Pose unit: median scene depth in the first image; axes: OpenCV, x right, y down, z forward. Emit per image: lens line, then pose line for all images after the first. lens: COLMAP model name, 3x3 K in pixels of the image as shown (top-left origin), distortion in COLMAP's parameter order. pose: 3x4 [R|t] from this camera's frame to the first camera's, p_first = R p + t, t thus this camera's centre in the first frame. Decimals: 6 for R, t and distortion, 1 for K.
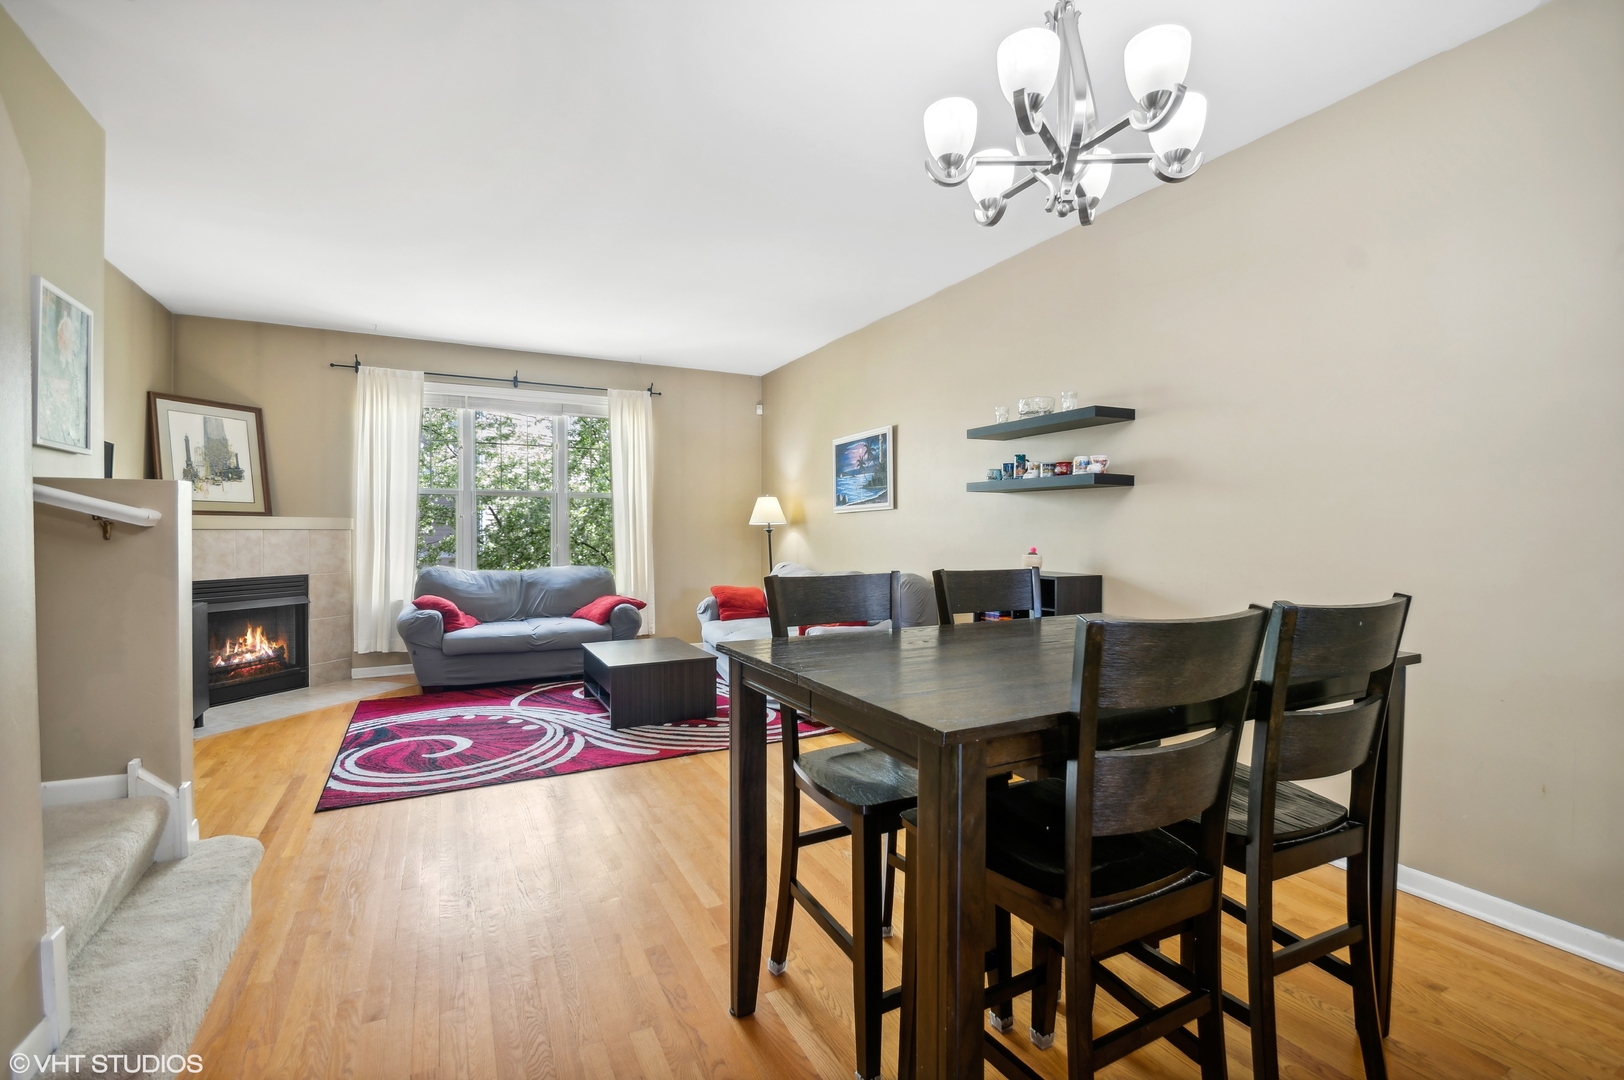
lens RADIAL K [[720.4, 0, 817.6], [0, 720.4, 513.8], [0, 0, 1]] dist [0.001224, 0.000122]
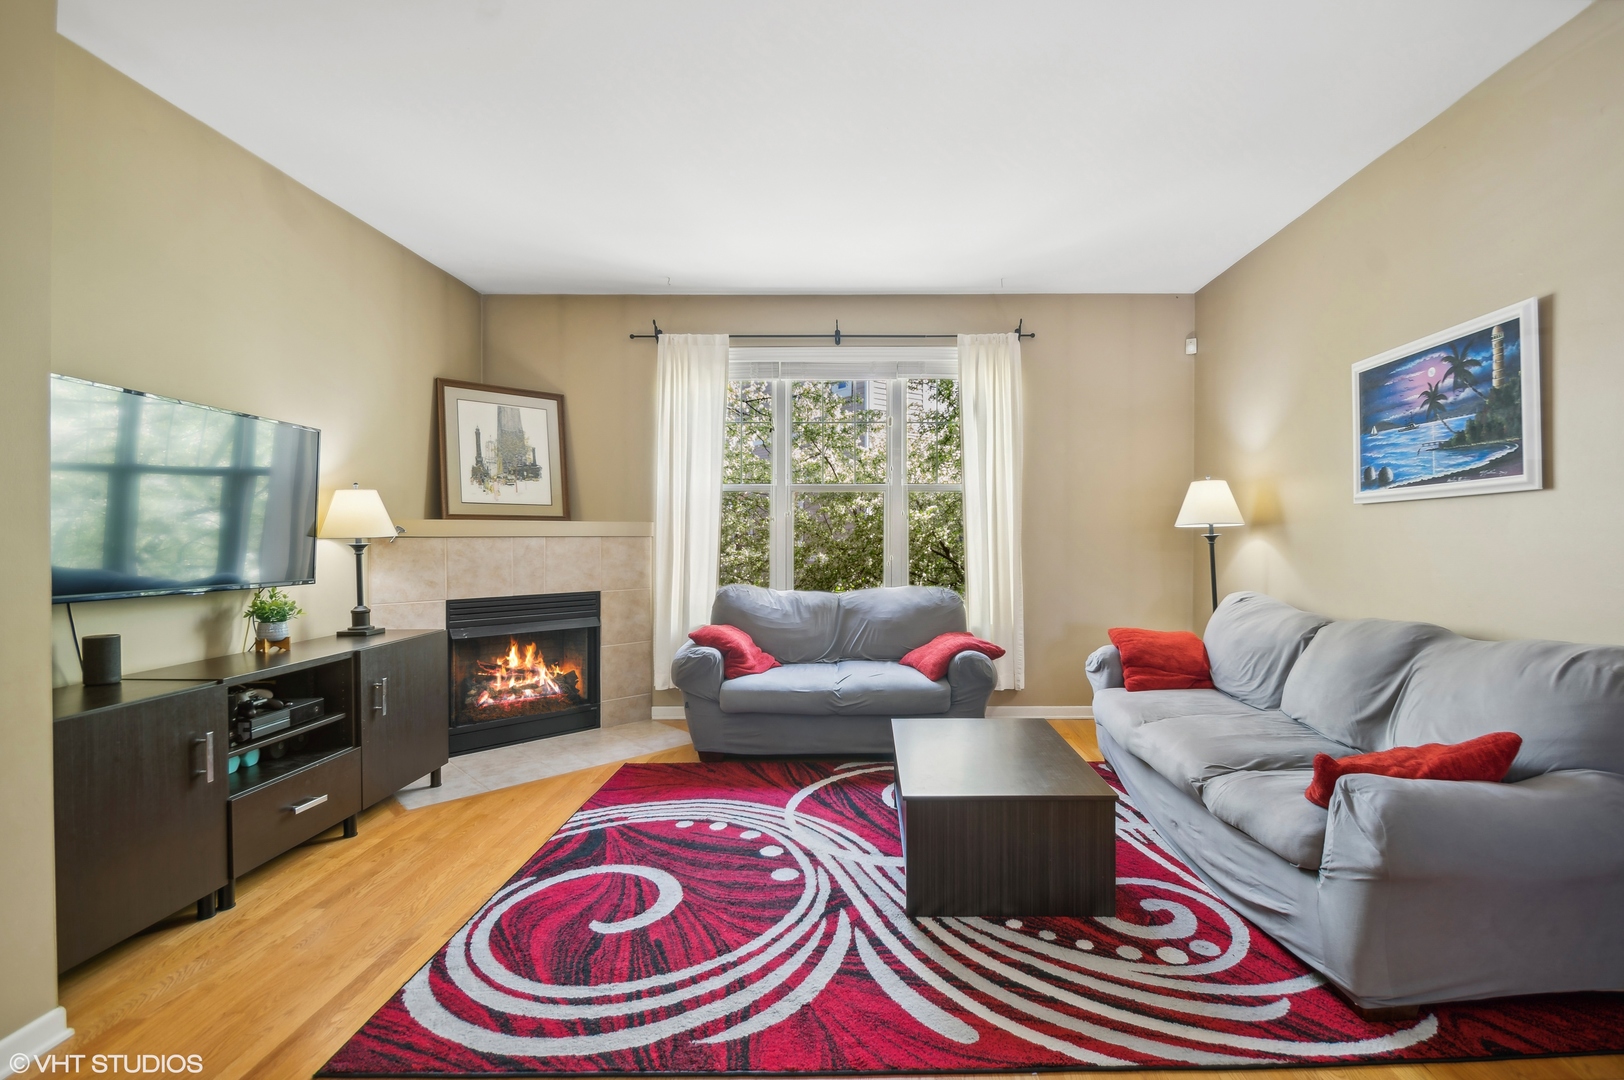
lens RADIAL K [[717.1, 0, 877.4], [0, 717.1, 546.2], [0, 0, 1]] dist [0.002086, 0.000041]
pose [[0.891000, 0.005933, -0.453964, -0.053391], [0.012579, 0.999208, 0.037748, 0.005941], [0.453828, -0.039344, 0.890220, 0.416244]]
